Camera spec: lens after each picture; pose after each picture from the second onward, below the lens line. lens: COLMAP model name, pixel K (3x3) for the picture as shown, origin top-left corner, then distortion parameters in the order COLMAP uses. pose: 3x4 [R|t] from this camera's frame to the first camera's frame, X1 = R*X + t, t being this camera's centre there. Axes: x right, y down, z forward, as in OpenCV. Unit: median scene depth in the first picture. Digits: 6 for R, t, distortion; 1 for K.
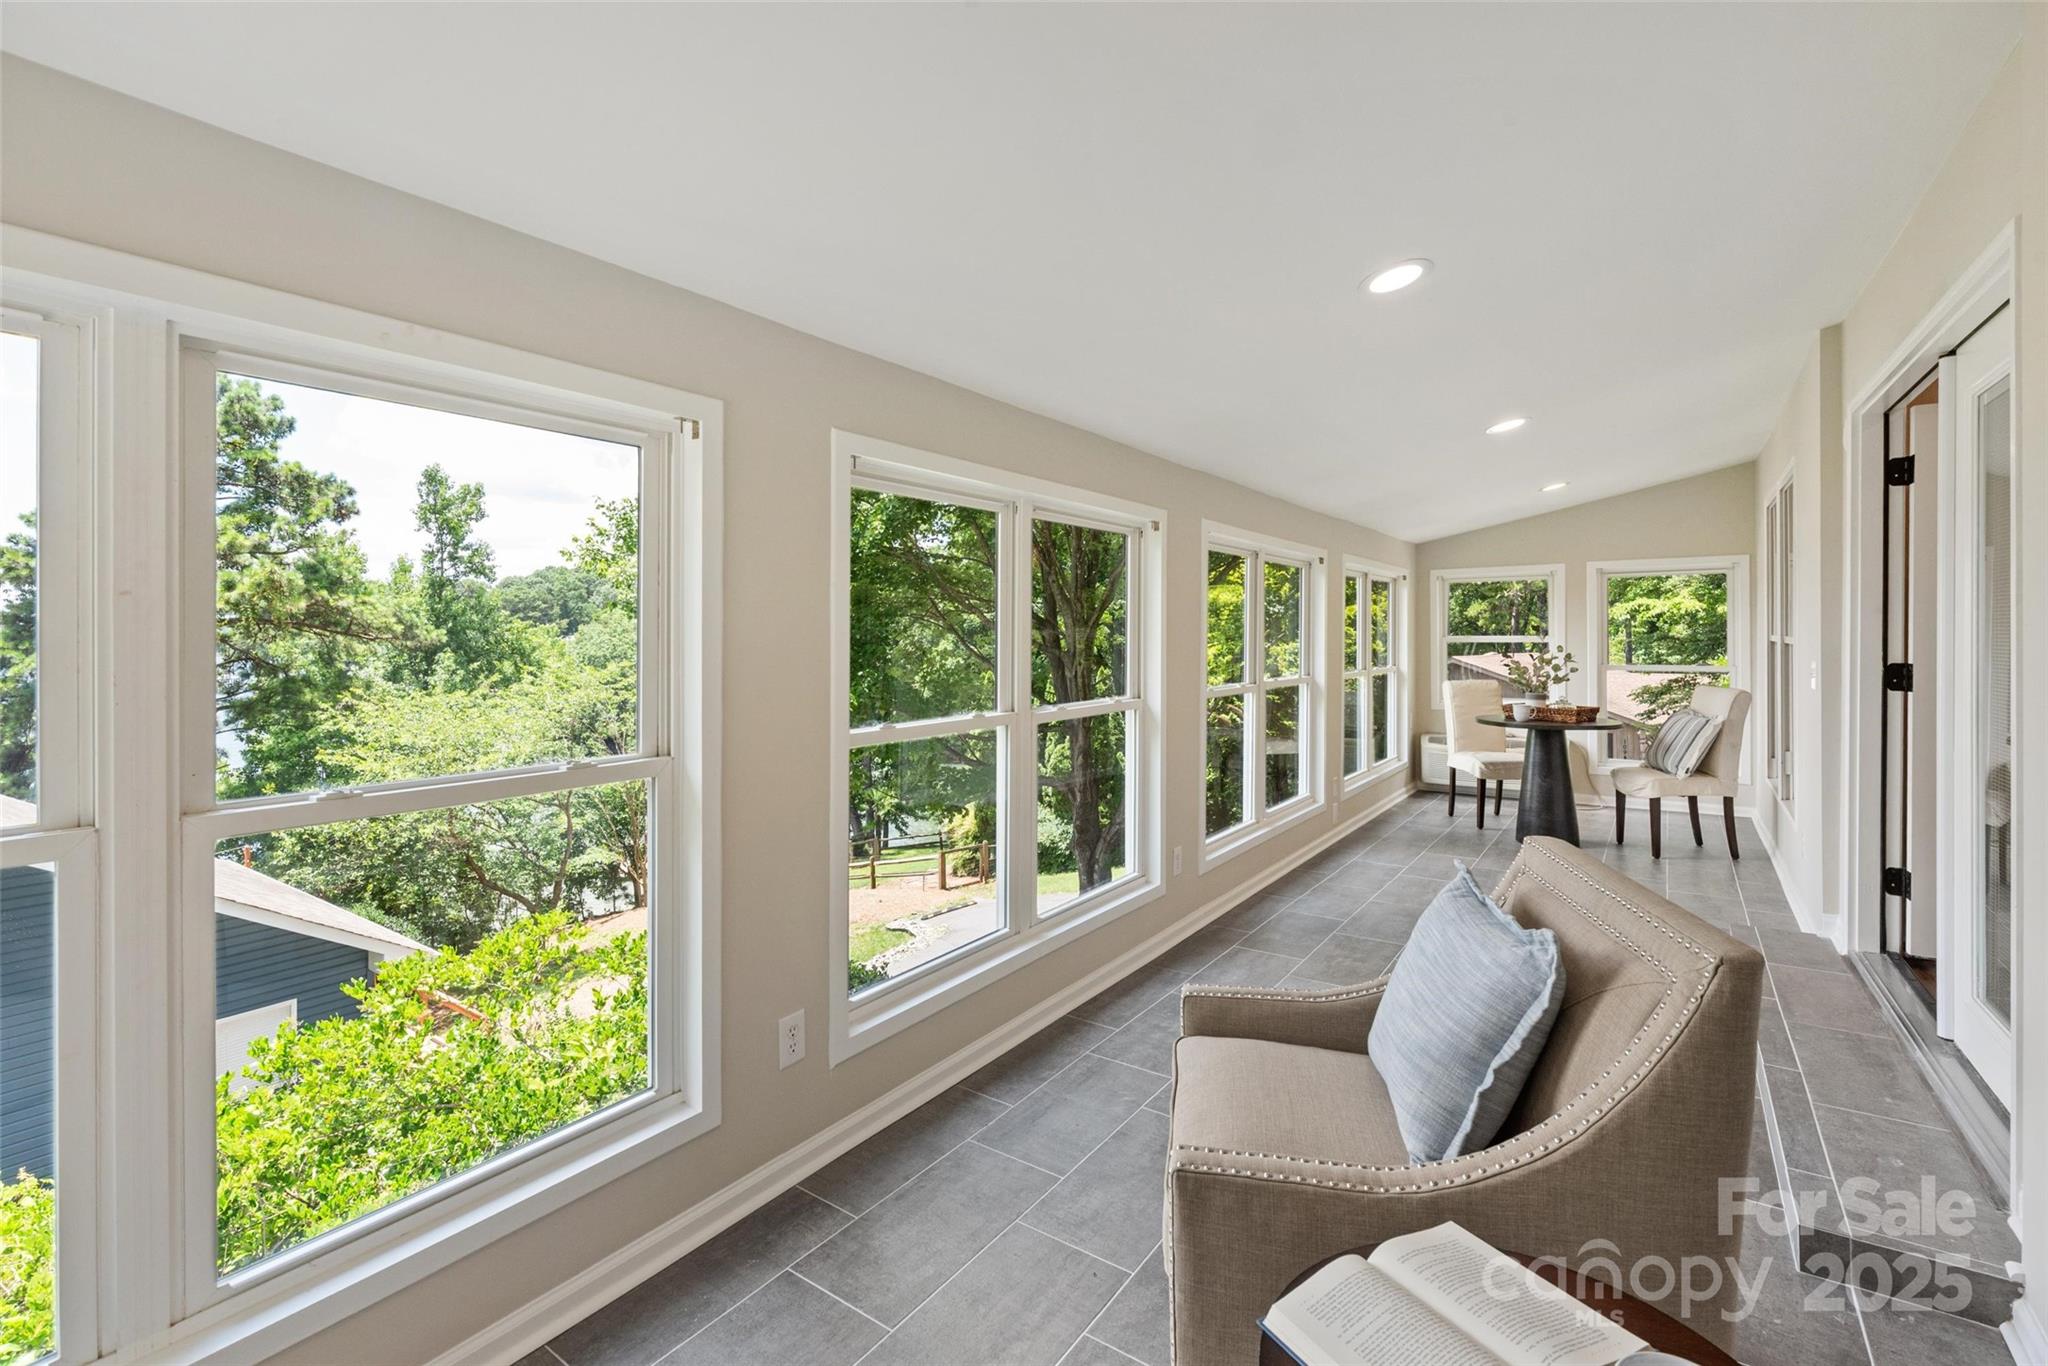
lens RADIAL K [[895.9, 0, 1022.3], [0, 895.9, 658.2], [0, 0, 1]] dist [-0.000038, -0.000795]
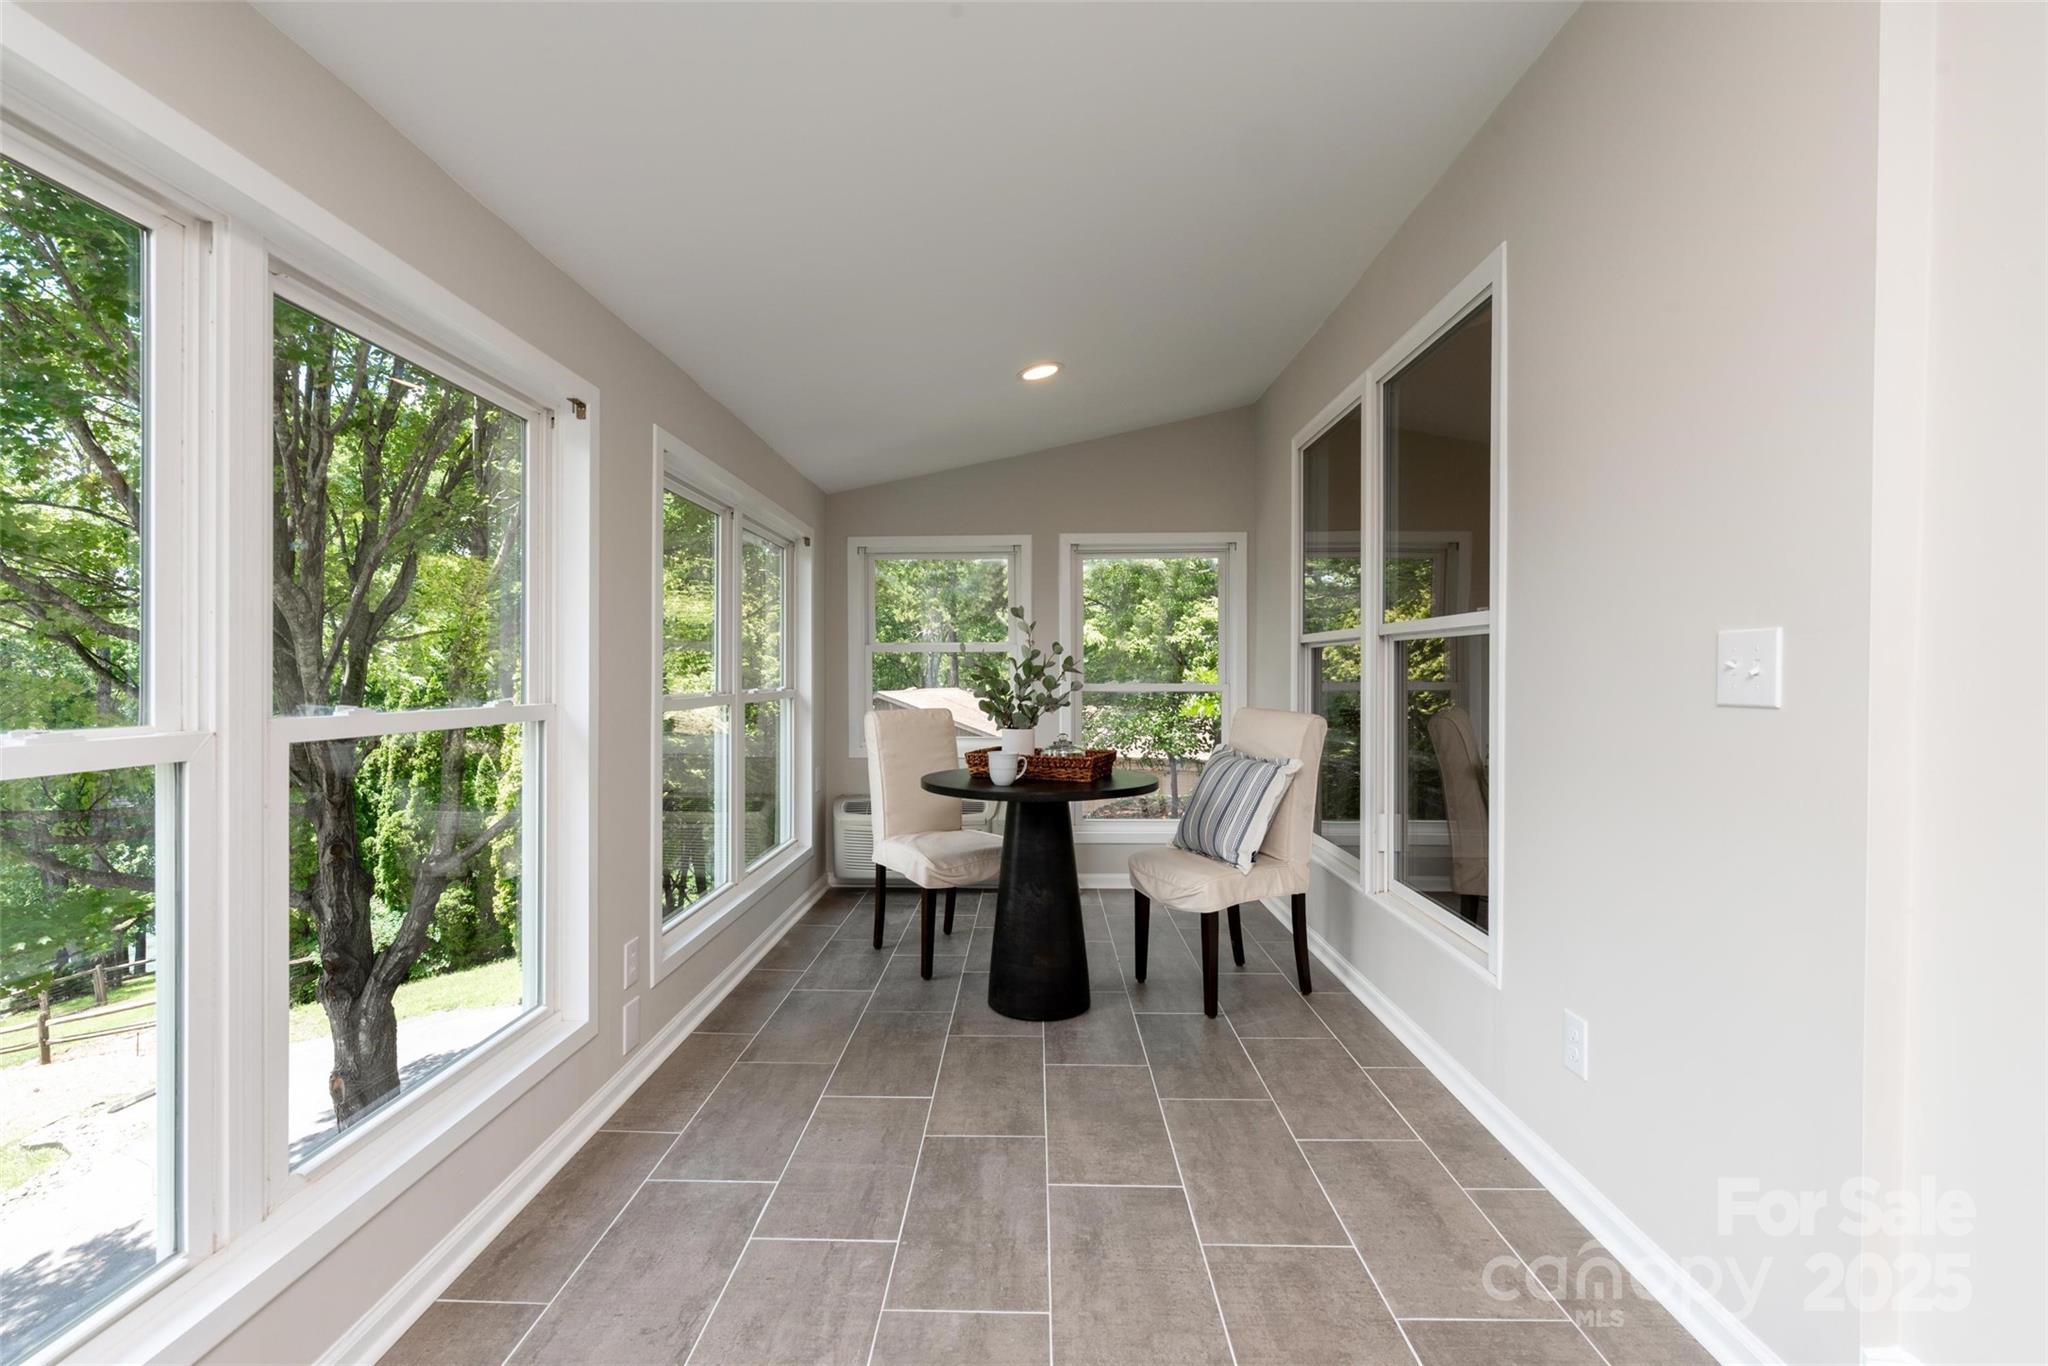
lens RADIAL K [[895.9, 0, 1022.3], [0, 895.9, 658.2], [0, 0, 1]] dist [-0.000038, -0.000795]
pose [[0.819948, 0.015296, 0.572234, 0.224277], [0.009239, 0.999159, -0.039945, 0.015012], [-0.572364, 0.038040, 0.819117, 0.472862]]
